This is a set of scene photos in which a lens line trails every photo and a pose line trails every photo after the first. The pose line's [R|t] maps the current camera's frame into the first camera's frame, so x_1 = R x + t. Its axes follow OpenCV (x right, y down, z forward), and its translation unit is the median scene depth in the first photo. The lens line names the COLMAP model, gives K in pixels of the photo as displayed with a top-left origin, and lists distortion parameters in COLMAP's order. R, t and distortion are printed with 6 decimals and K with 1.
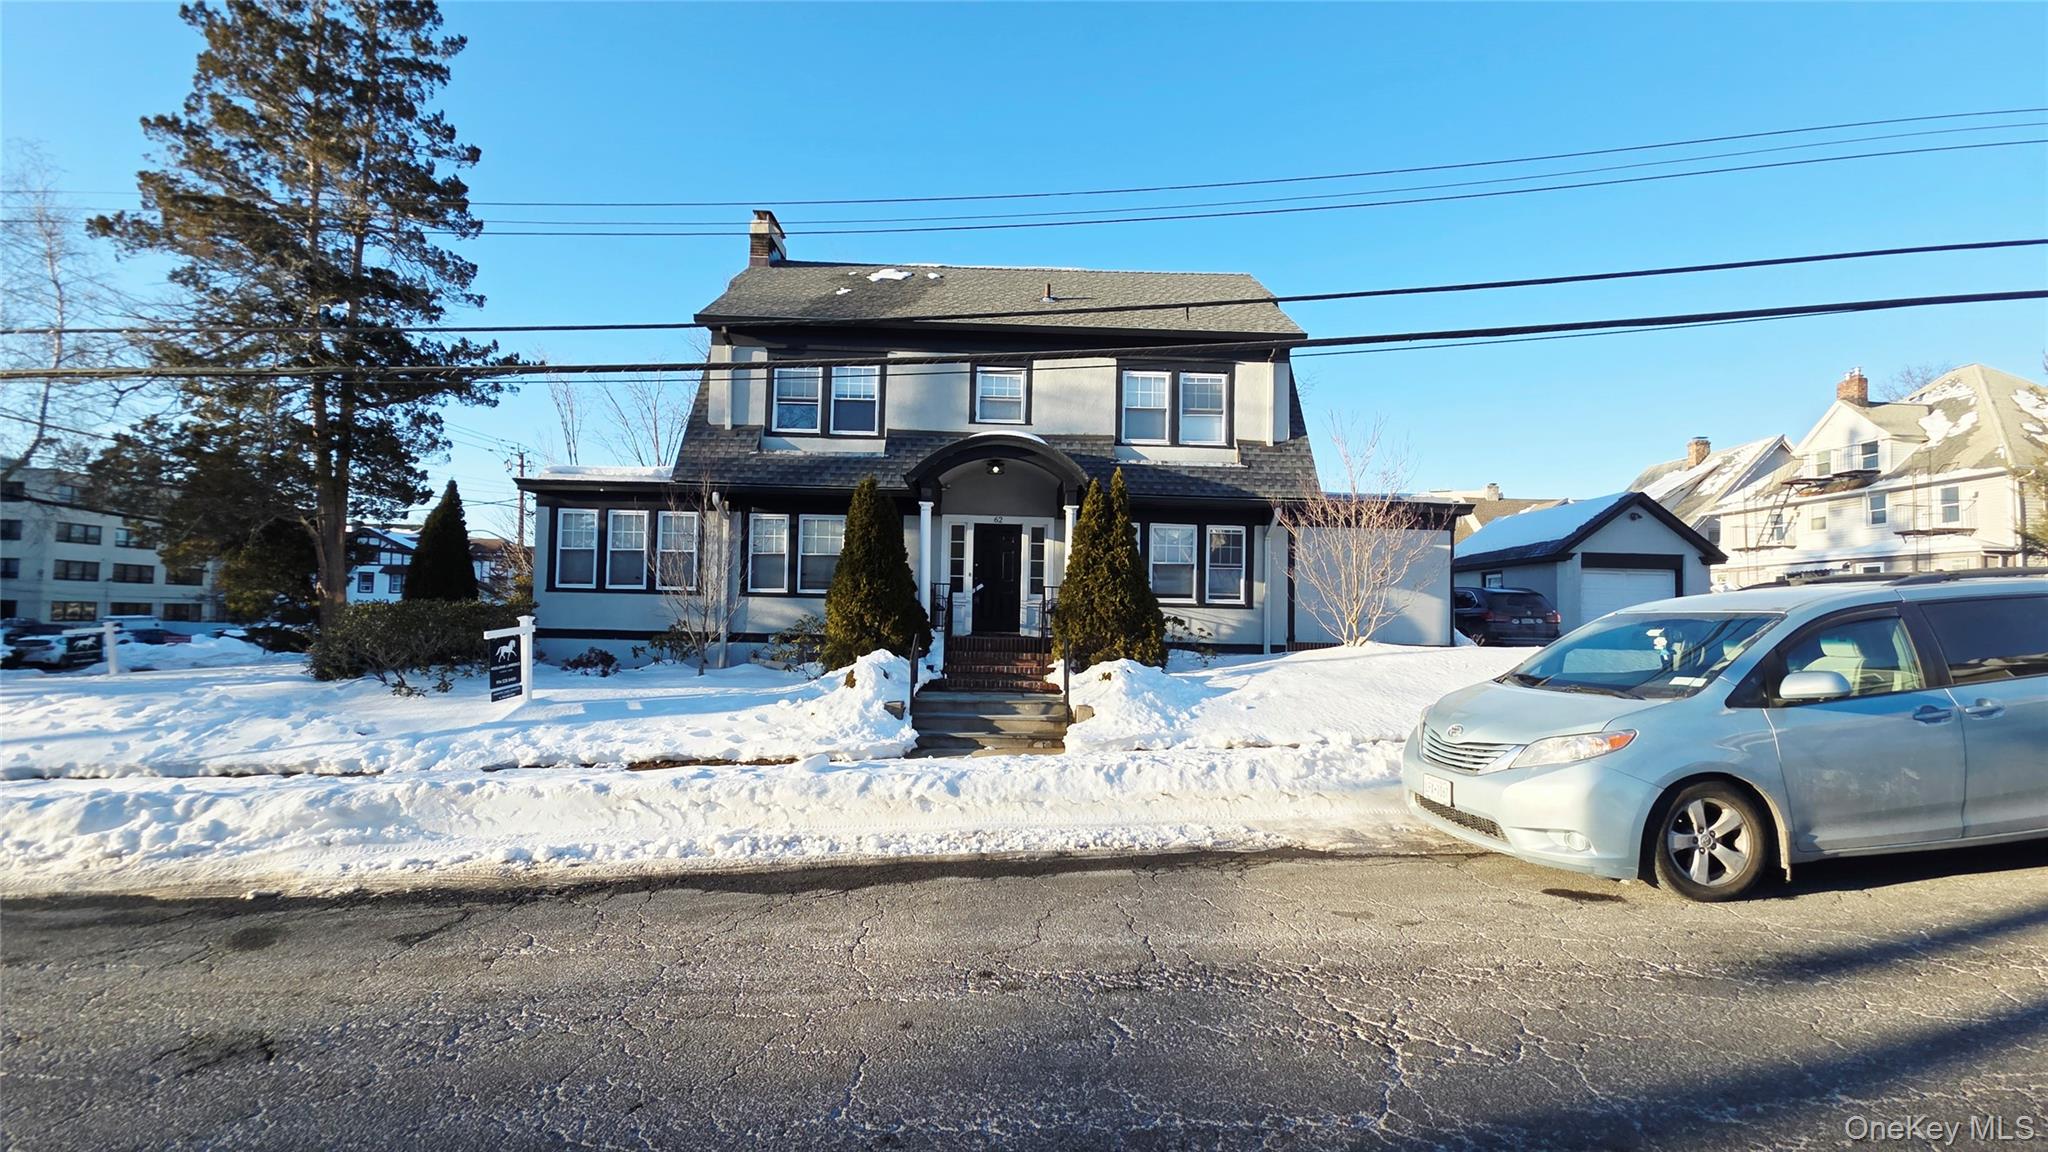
lens RADIAL K [[816.3, 0, 1022.0], [0, 816.3, 581.8], [0, 0, 1]] dist [0.004562, 0.000248]
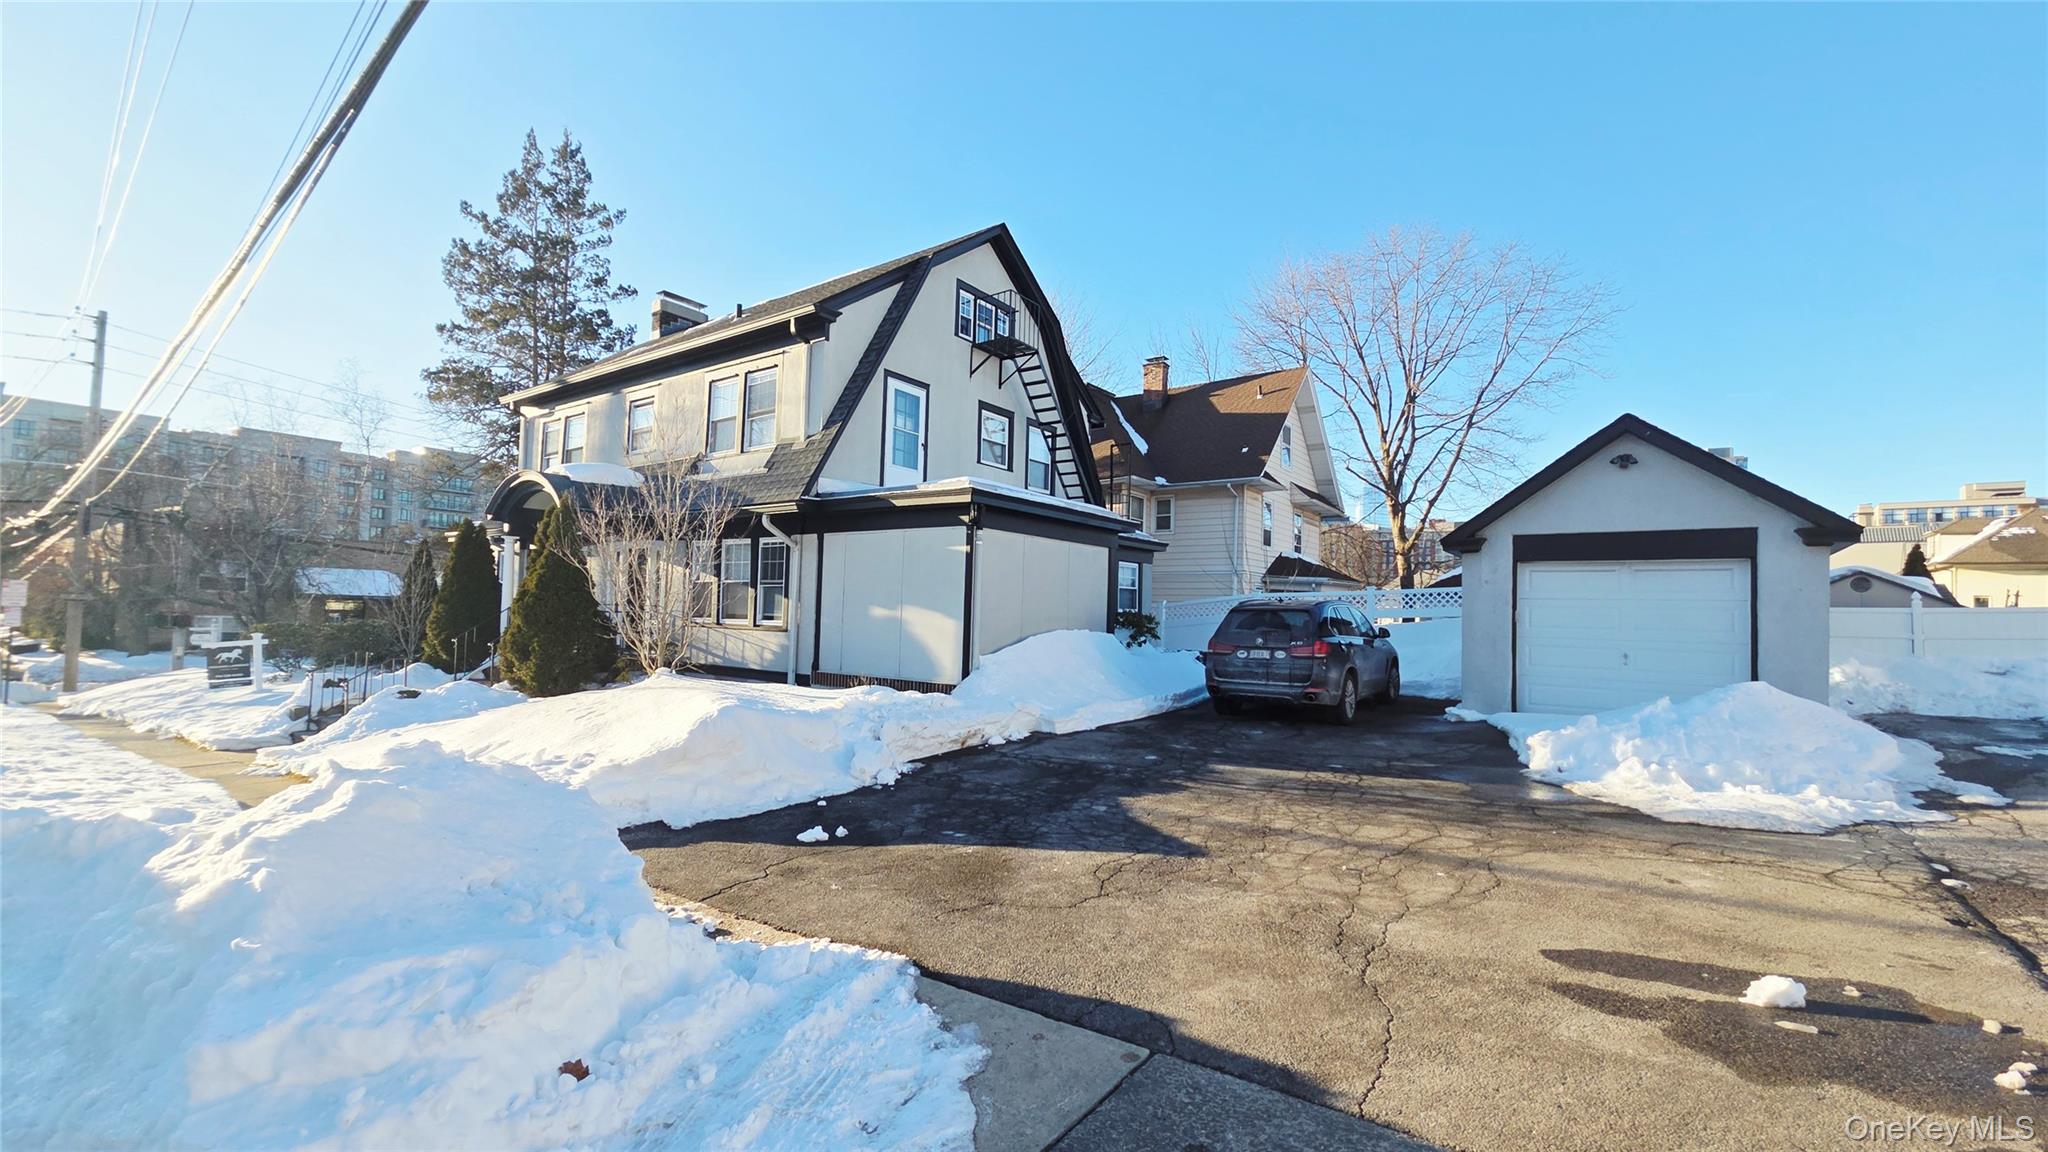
lens RADIAL K [[816.3, 0, 1025.7], [0, 816.3, 580.8], [0, 0, 1]] dist [0.004562, 0.000248]
pose [[0.792706, -0.022934, -0.609173, 0.859354], [0.021681, 0.999721, -0.009424, -0.006466], [0.609219, -0.005737, 0.792981, 0.391424]]
